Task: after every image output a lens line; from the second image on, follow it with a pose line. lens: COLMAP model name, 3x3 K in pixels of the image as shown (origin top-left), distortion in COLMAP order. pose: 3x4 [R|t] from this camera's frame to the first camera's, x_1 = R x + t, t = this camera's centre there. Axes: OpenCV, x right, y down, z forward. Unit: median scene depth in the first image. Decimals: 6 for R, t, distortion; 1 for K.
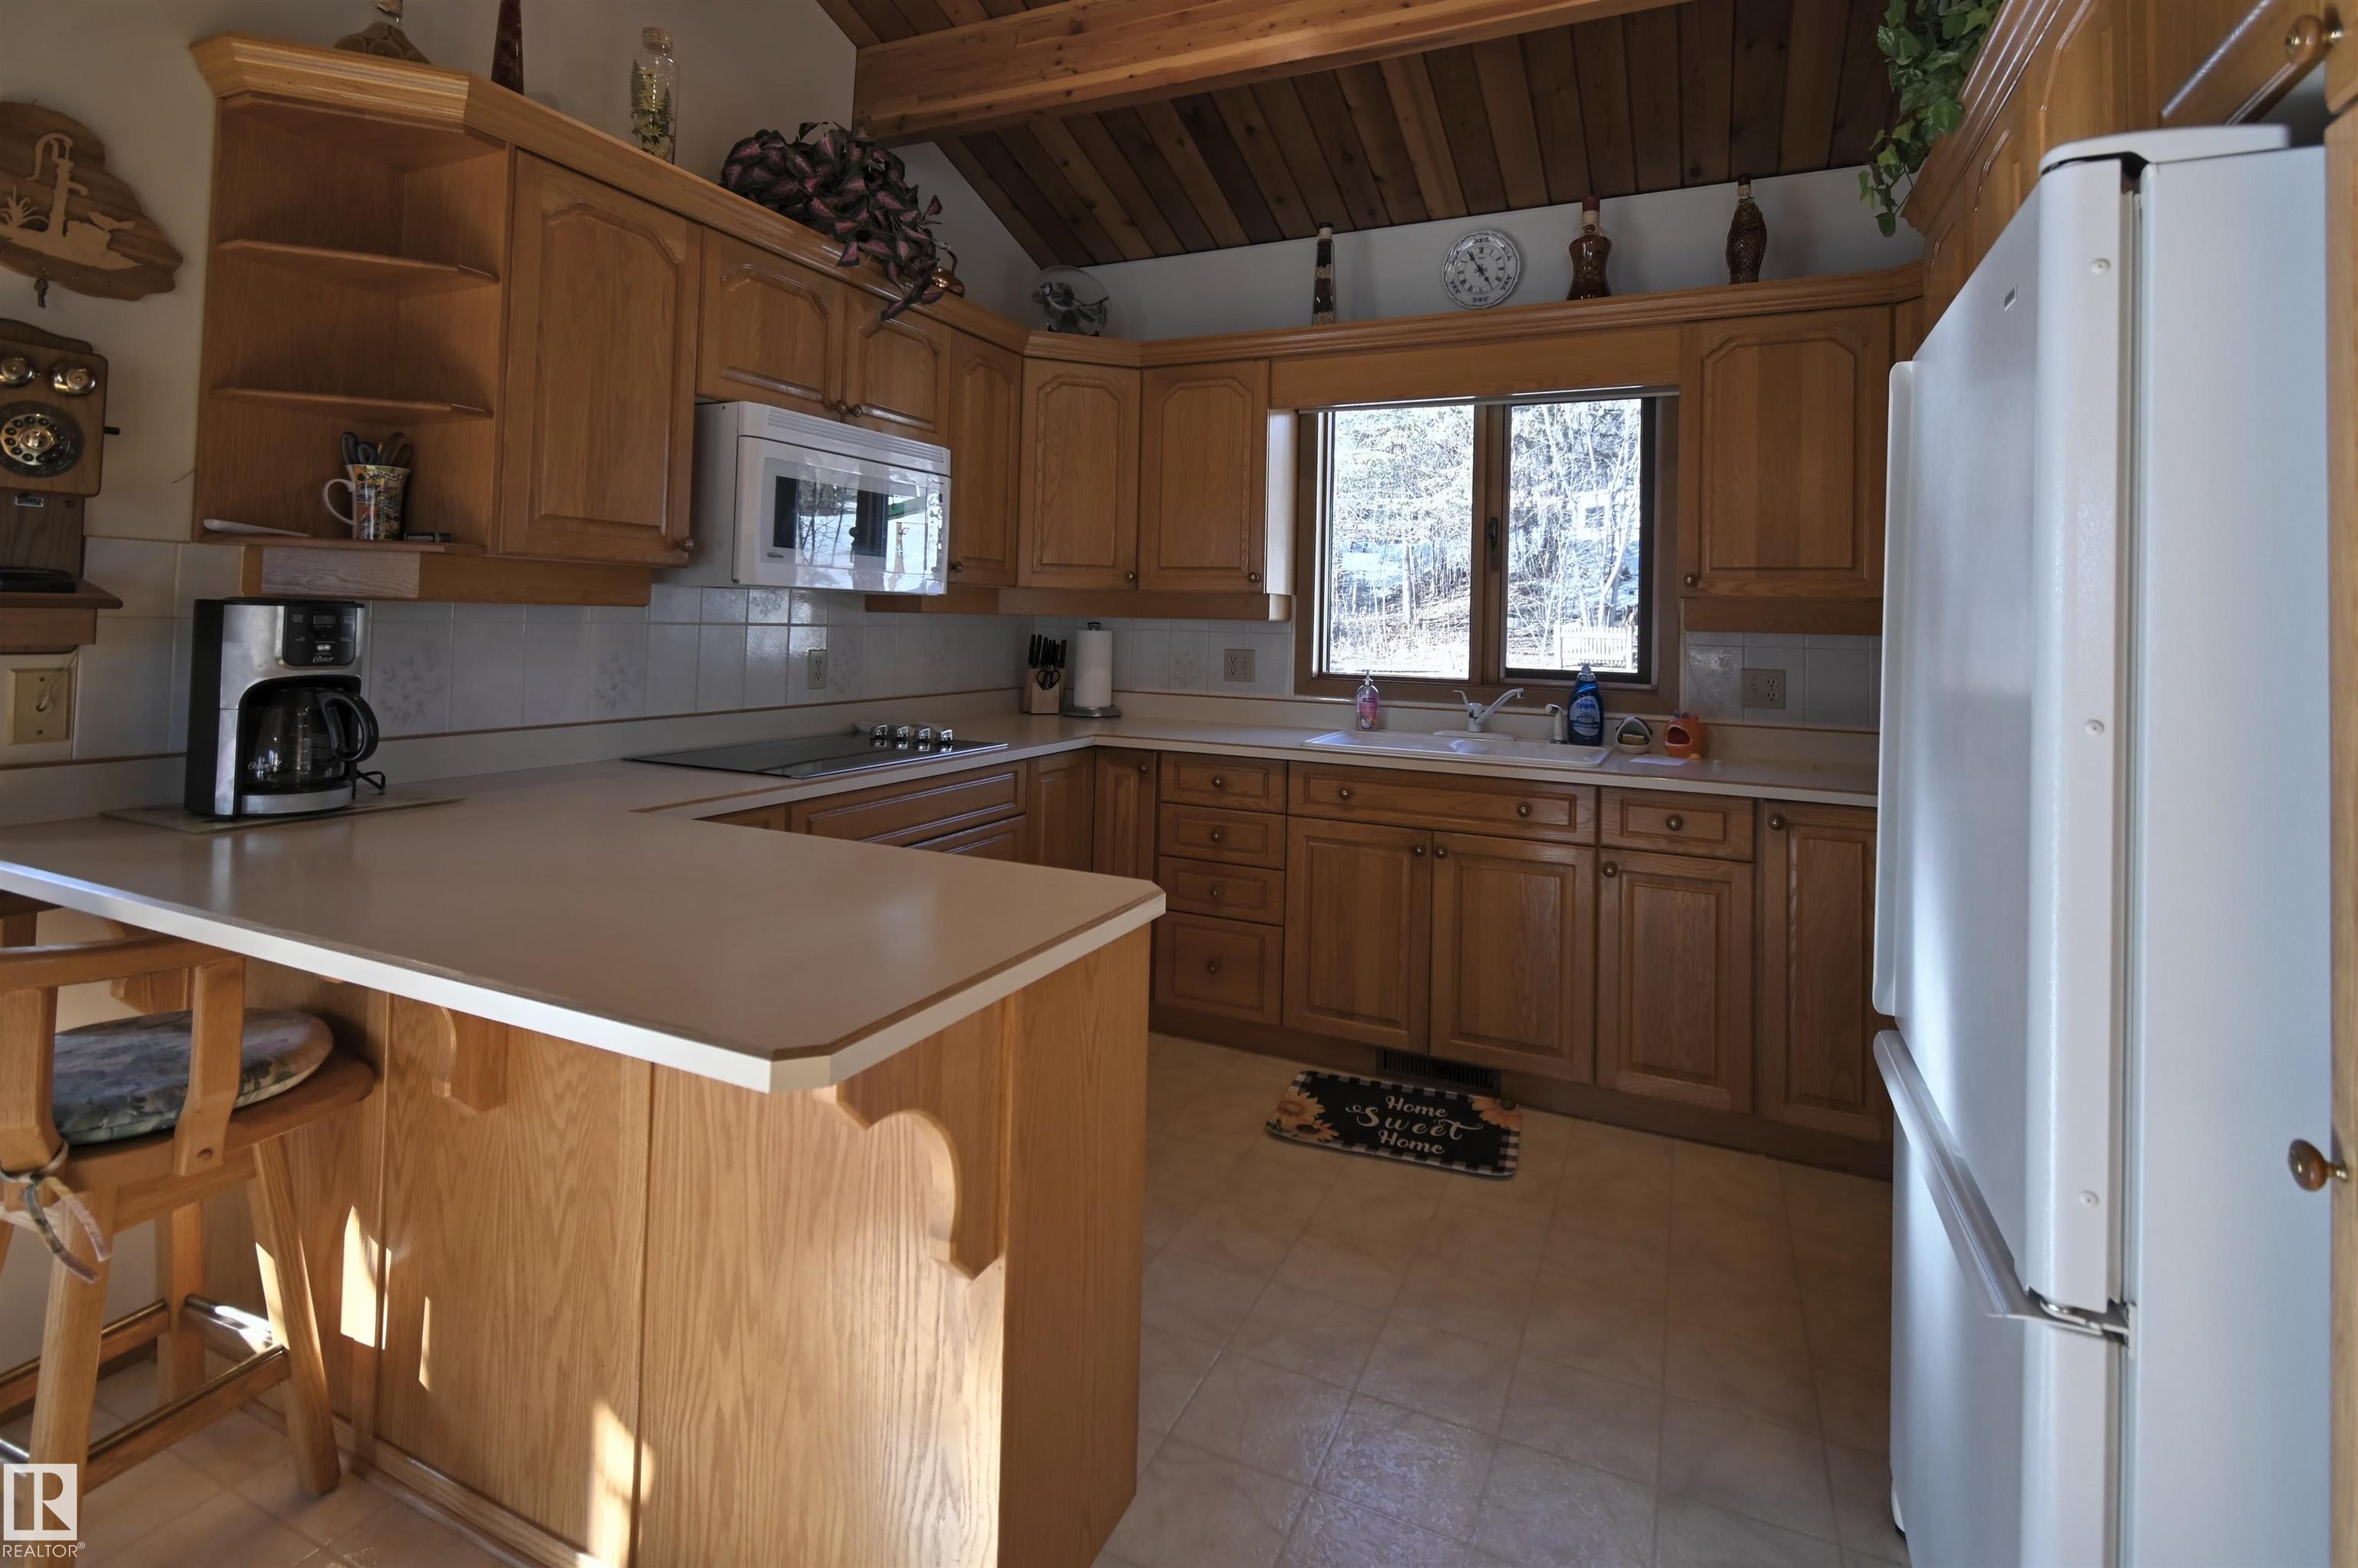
lens RADIAL K [[1087.1, 0, 1148.8], [0, 1087.1, 581.5], [0, 0, 1]] dist [0.006084, -0.003150]
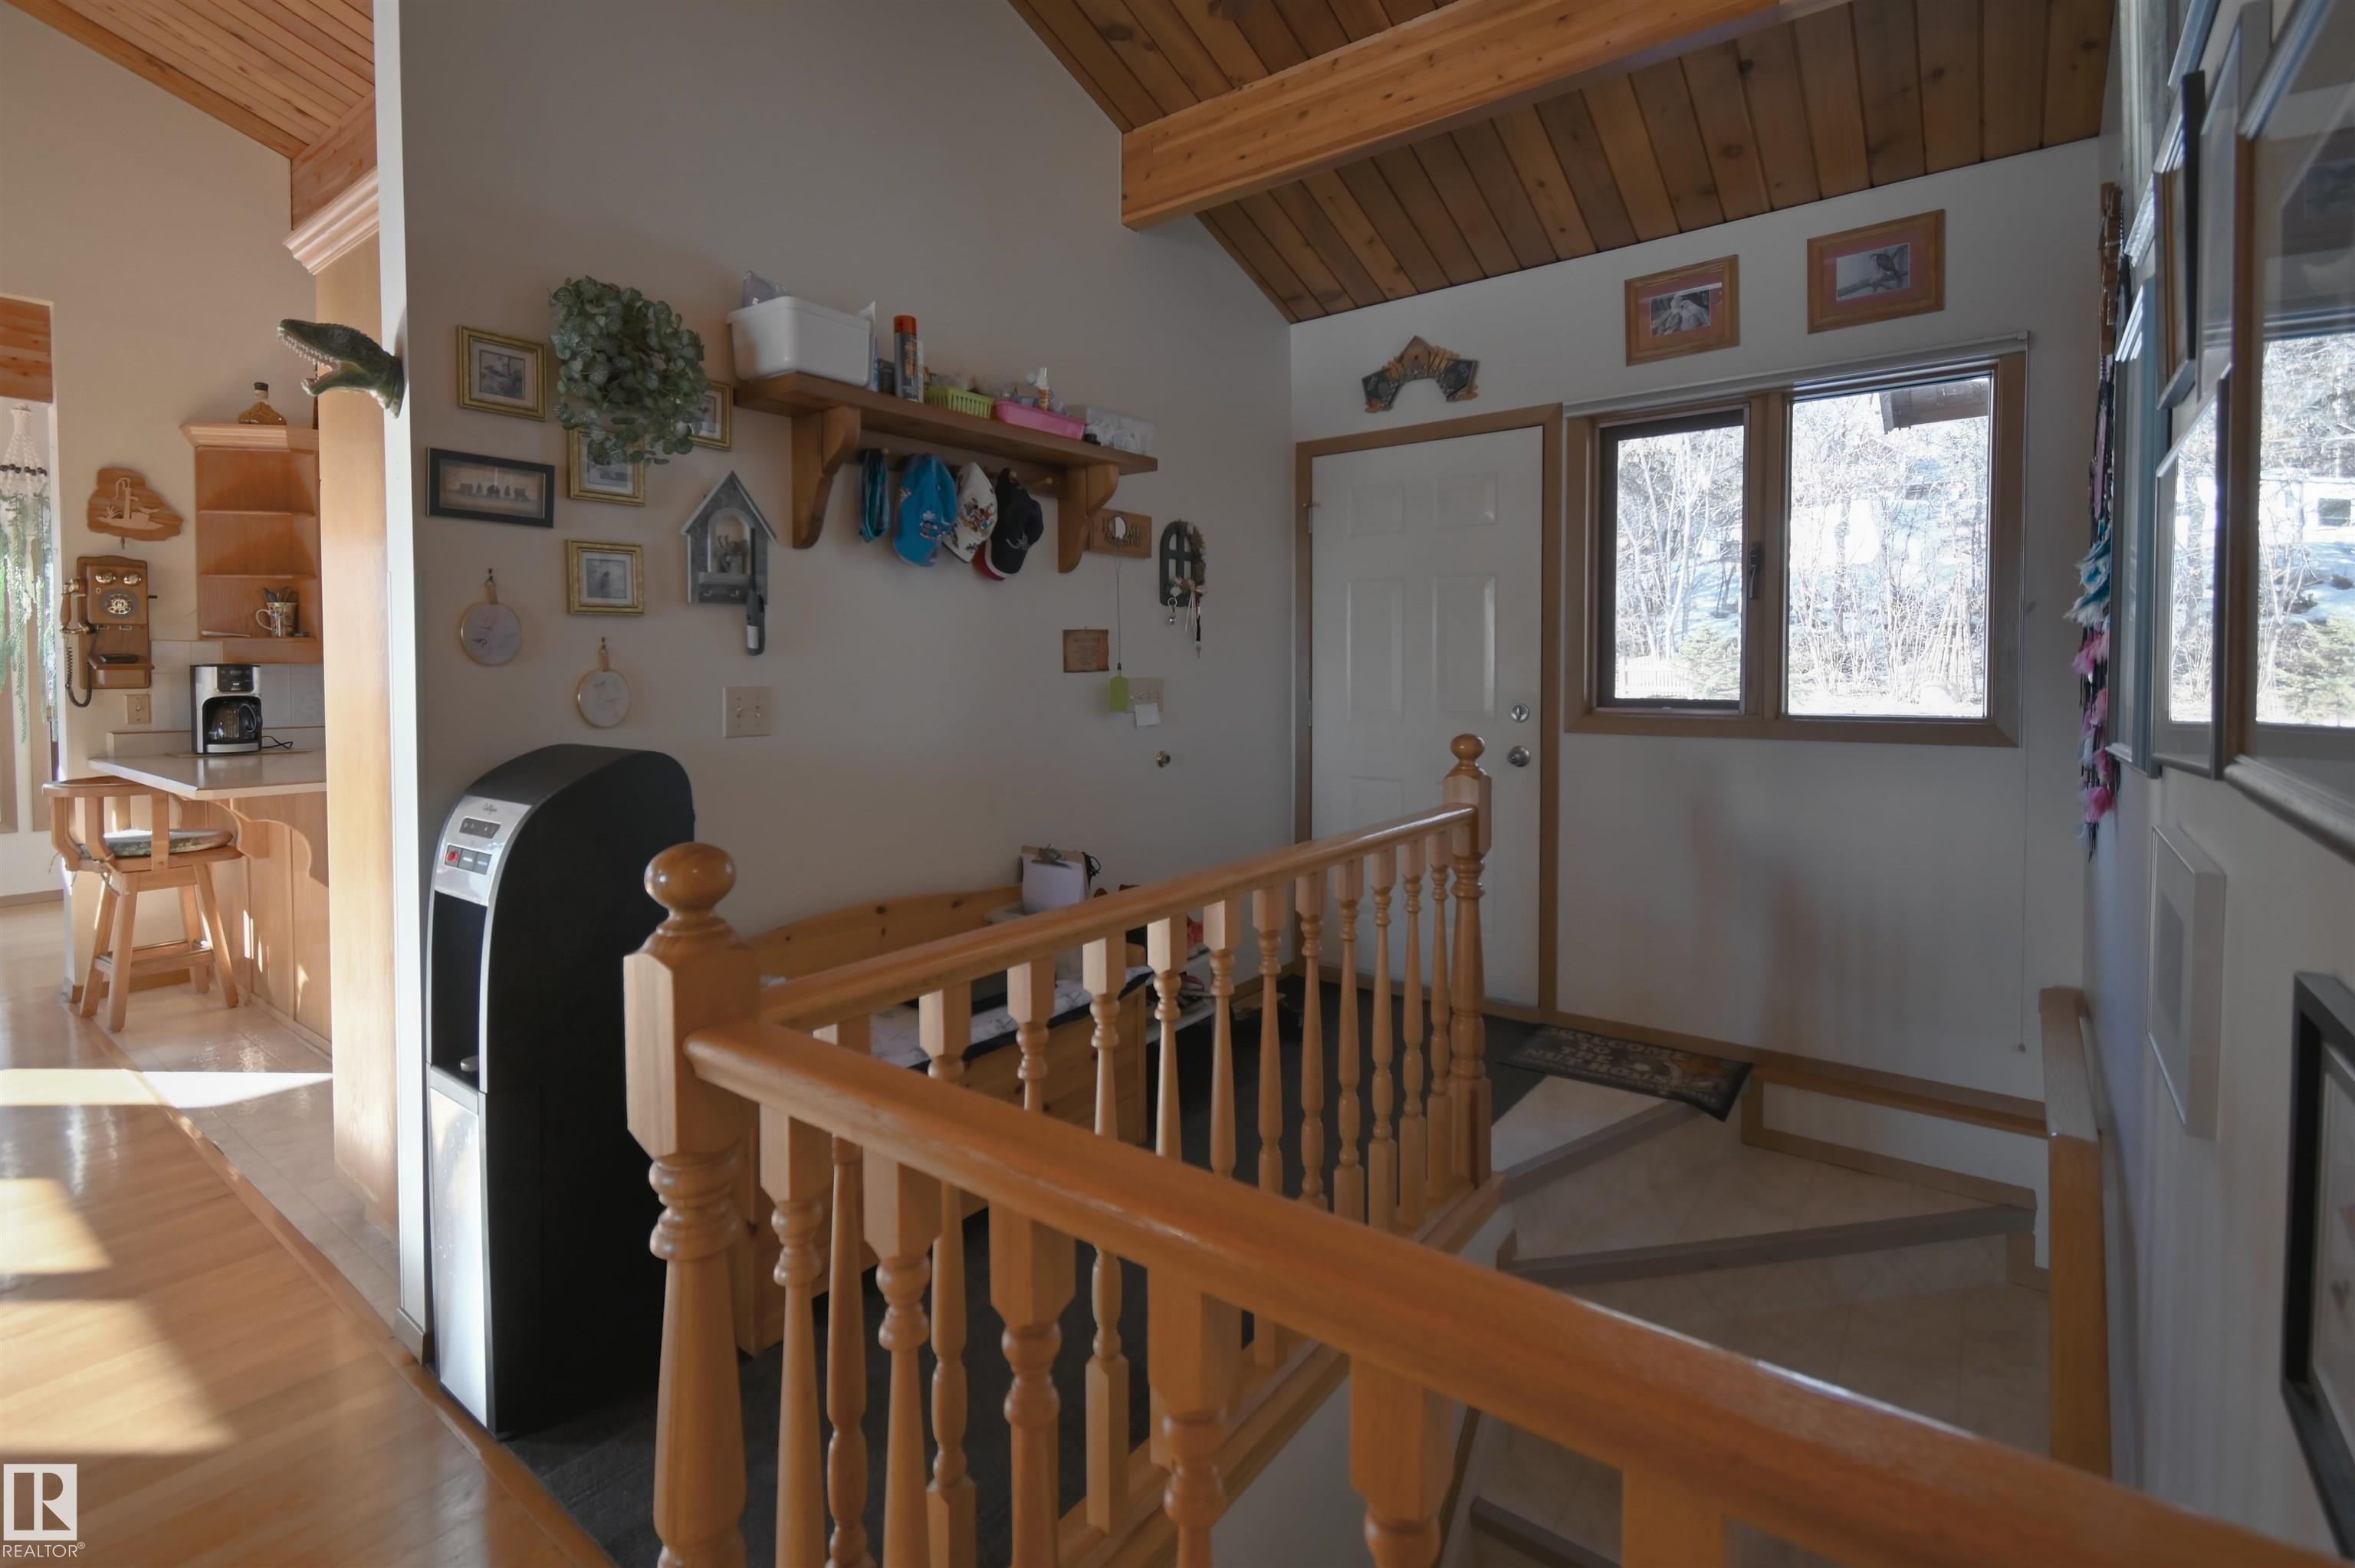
lens RADIAL K [[1085.6, 0, 1224.1], [0, 1085.6, 688.5], [0, 0, 1]] dist [0.006084, -0.003150]
pose [[0.978250, -0.029665, -0.205299, 1.559051], [0.038993, 0.998376, 0.041540, 0.048220], [0.203733, -0.048642, 0.977817, -0.747899]]
